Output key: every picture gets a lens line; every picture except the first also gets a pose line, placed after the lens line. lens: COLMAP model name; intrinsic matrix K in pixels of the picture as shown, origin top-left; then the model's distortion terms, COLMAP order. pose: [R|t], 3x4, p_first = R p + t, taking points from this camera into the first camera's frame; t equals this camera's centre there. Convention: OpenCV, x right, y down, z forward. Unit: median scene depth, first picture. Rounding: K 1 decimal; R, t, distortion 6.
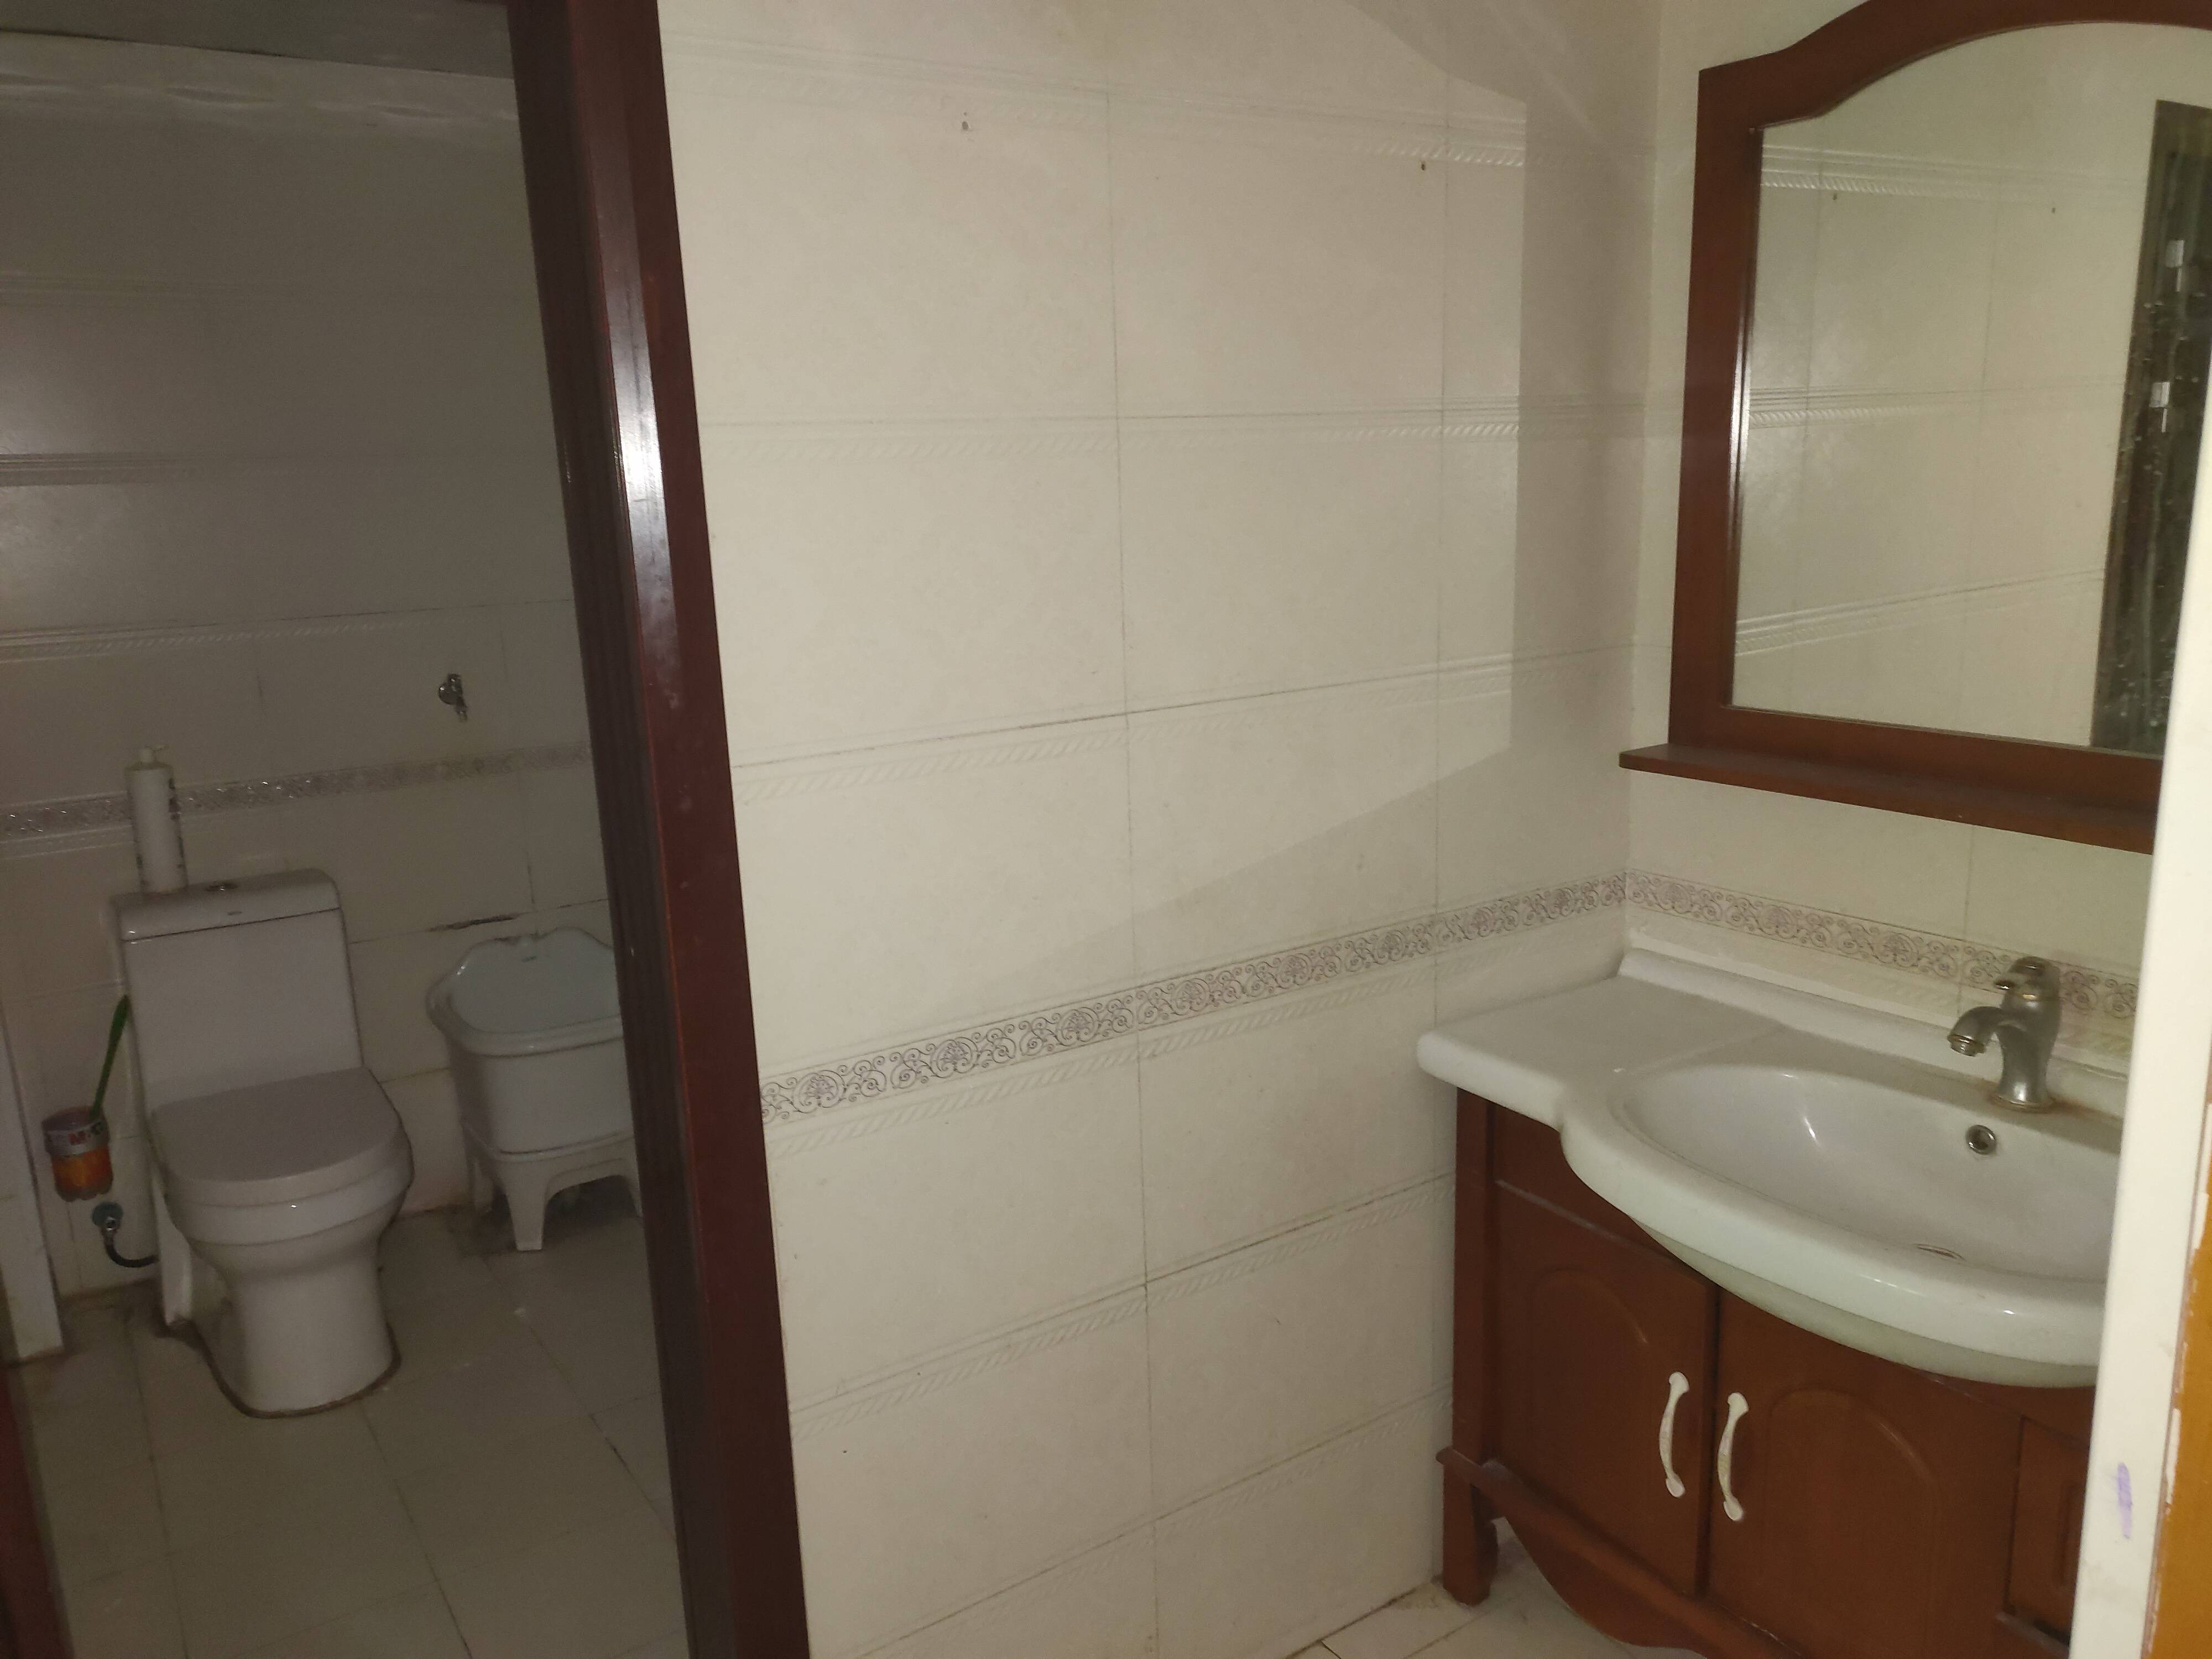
lens RADIAL K [[1666.6, 0, 1110.5], [0, 1666.6, 842.3], [0, 0, 1]] dist [0.009733, -0.002584]
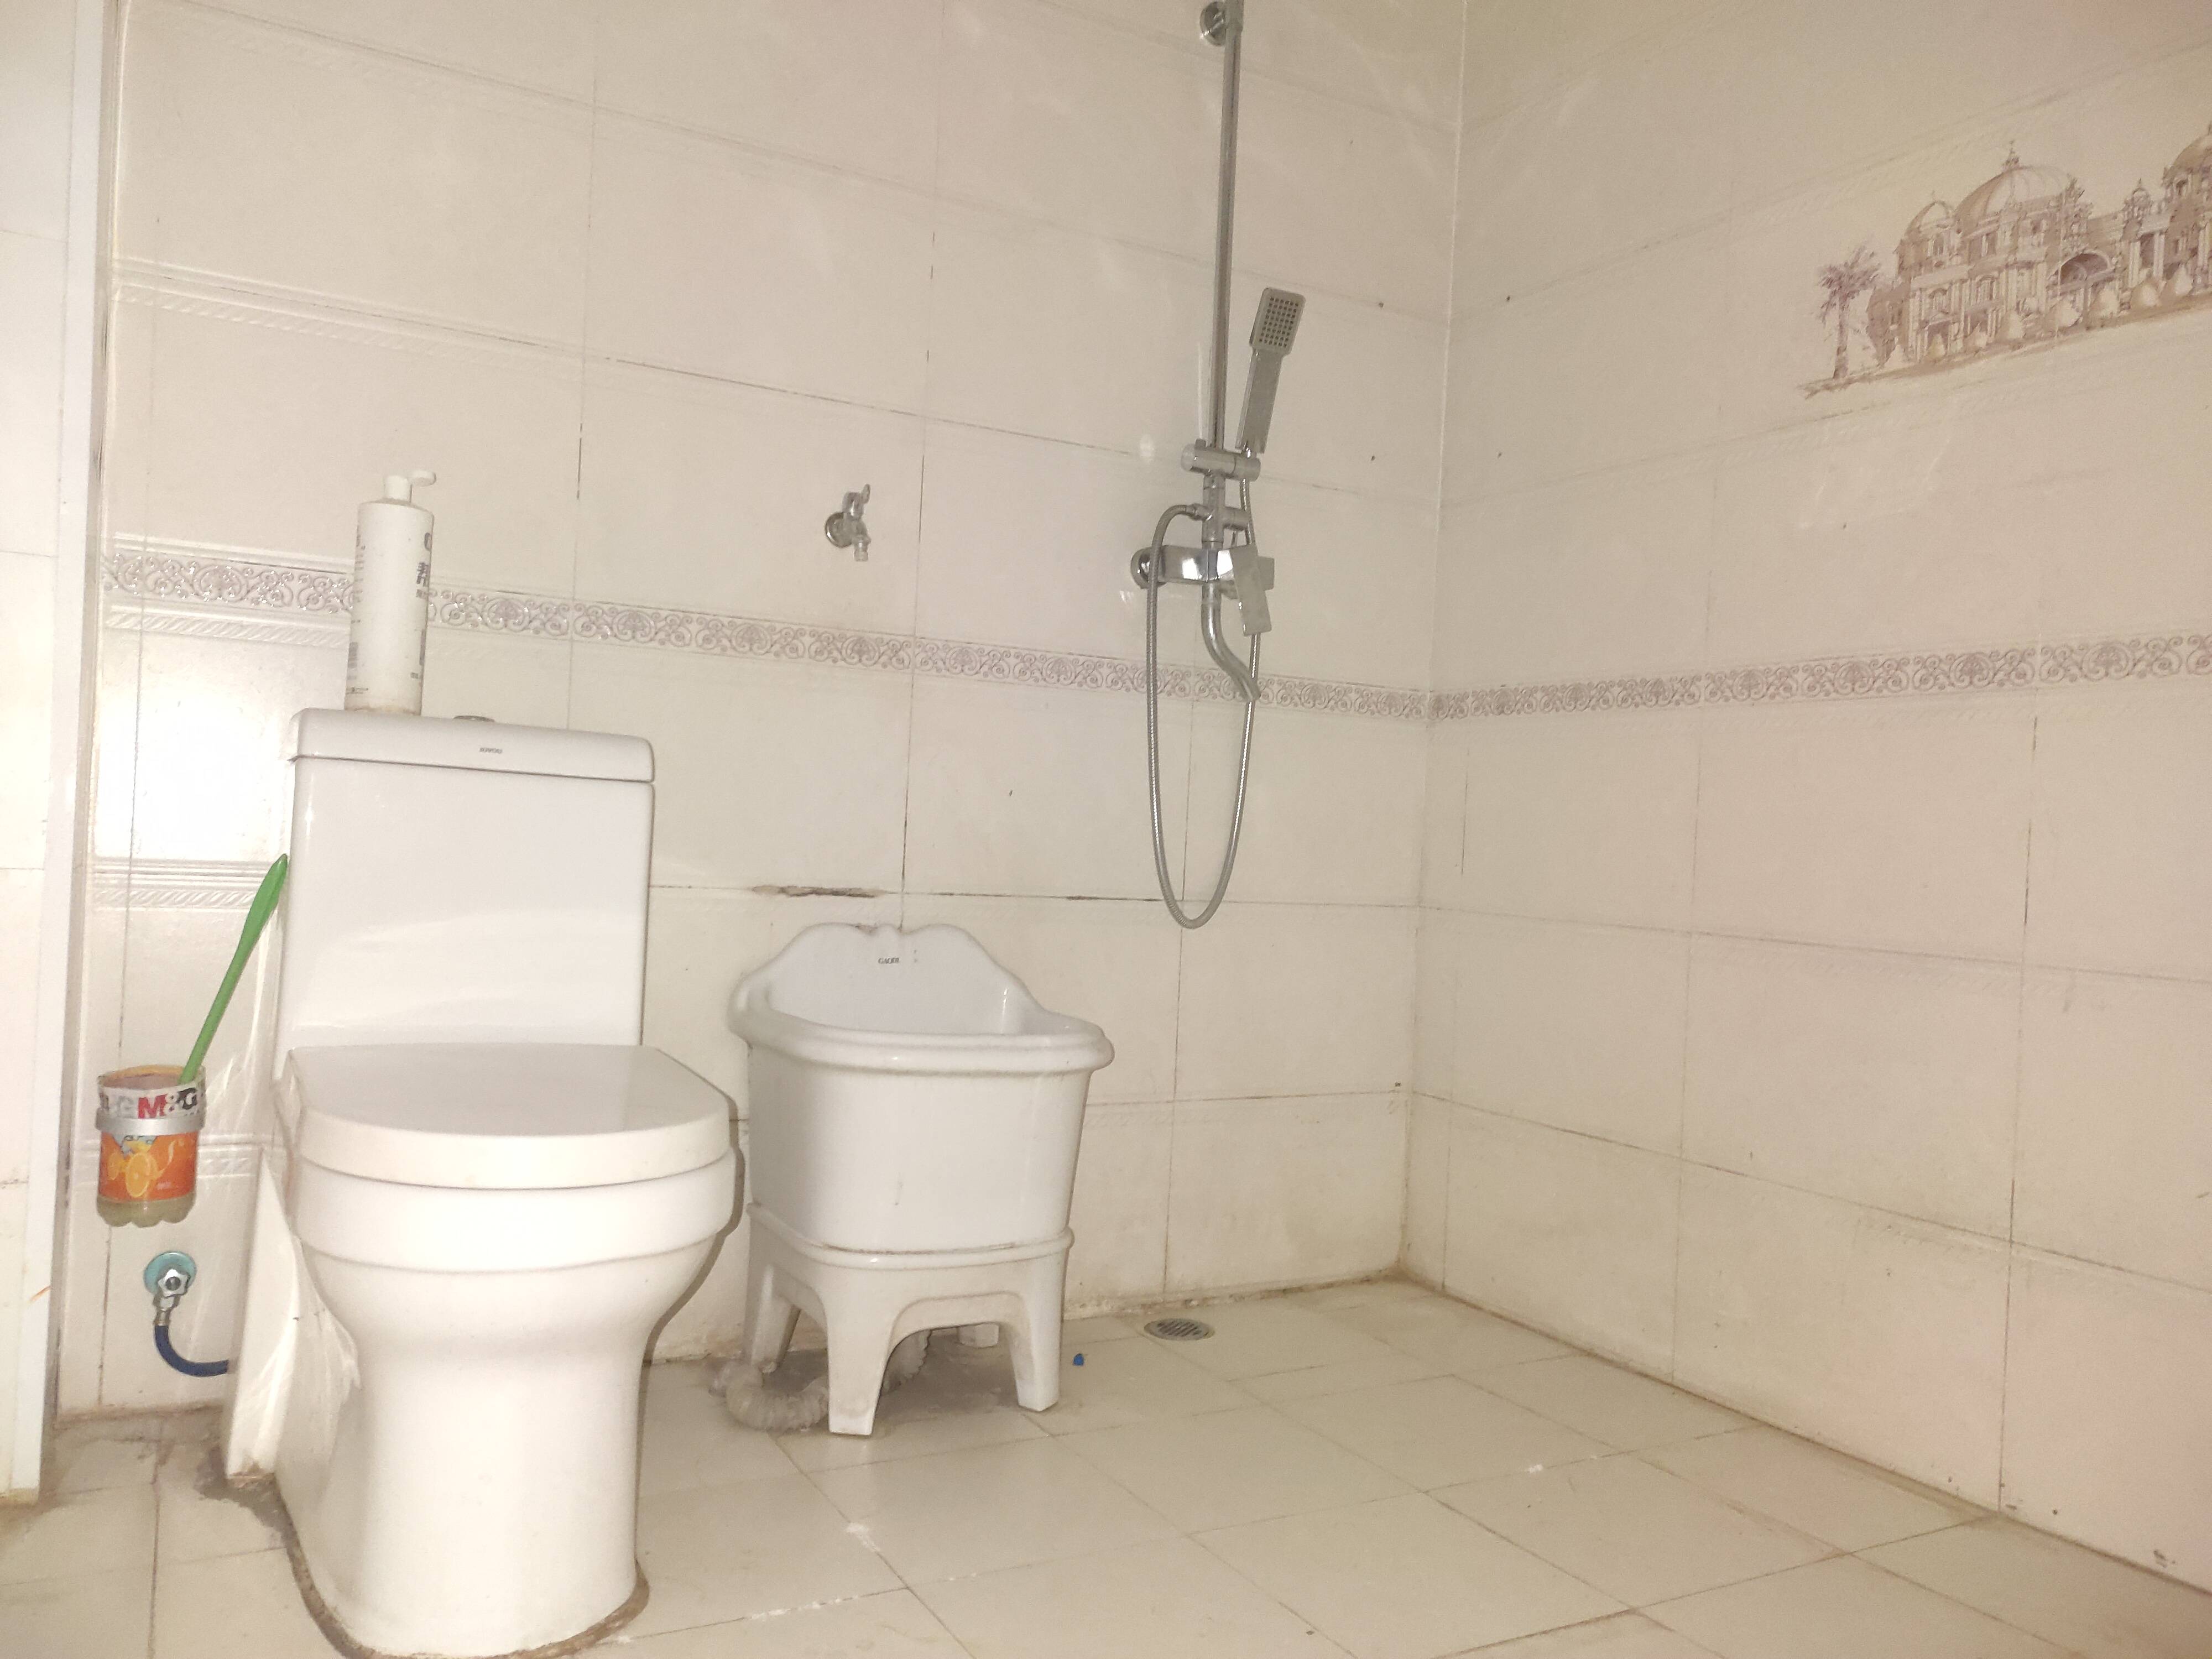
lens RADIAL K [[1666.6, 0, 1107.7], [0, 1666.6, 817.3], [0, 0, 1]] dist [0.009733, -0.002584]
pose [[0.992740, 0.079595, -0.090174, -0.245058], [-0.098335, 0.968816, -0.227432, 0.174907], [0.069259, 0.234648, 0.969610, 0.436941]]
